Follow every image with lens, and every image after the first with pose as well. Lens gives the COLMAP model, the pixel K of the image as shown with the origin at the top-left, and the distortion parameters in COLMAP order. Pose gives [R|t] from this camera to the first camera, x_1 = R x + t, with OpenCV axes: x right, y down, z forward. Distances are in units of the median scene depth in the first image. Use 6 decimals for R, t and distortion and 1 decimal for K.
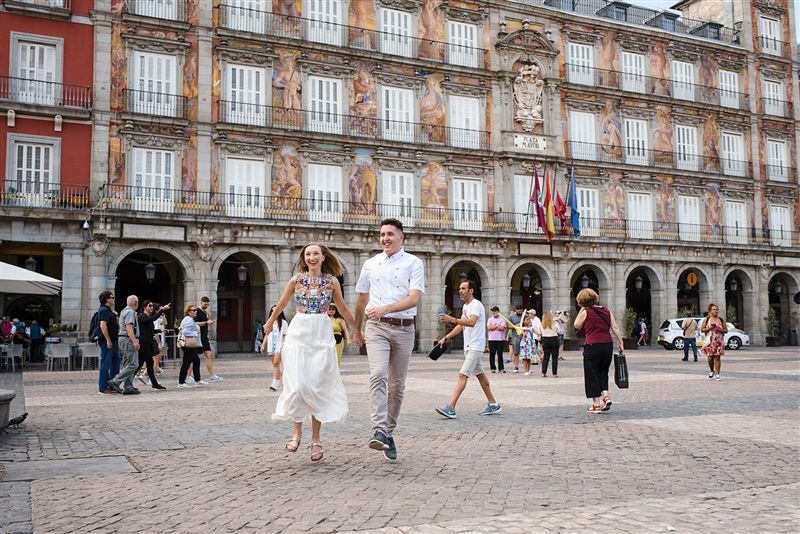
lens RADIAL K [[974.0, 0, 400.0], [0, 974.0, 267.0], [0, 0, 1]] dist [0.001300, 0.002100]
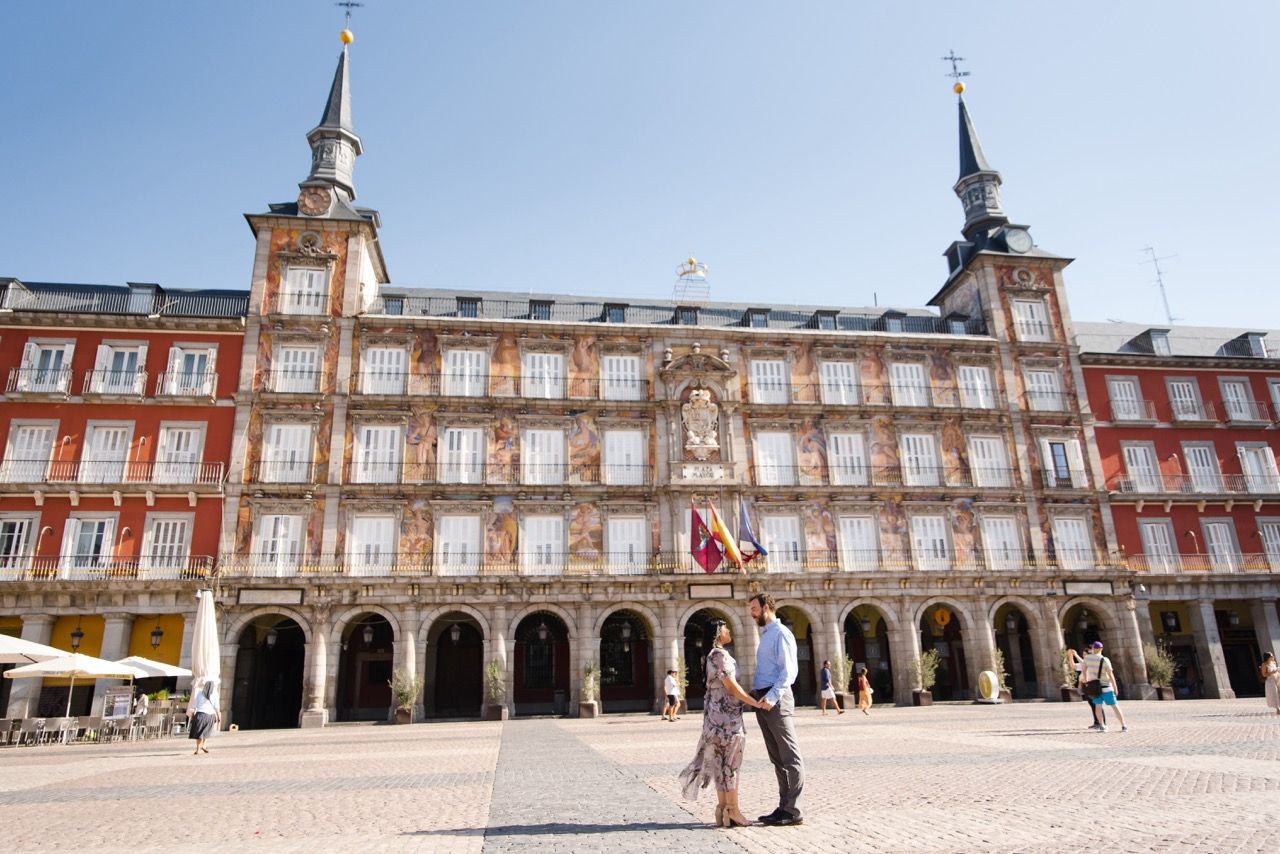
lens RADIAL K [[905.4, 0, 640.0], [0, 905.4, 427.0], [0, 0, 1]] dist [0.005538, 0.003213]
pose [[0.932609, -0.120005, -0.340352, 0.386595], [0.045363, 0.974595, -0.219333, 0.014060], [0.358027, 0.189113, 0.914359, 0.208504]]
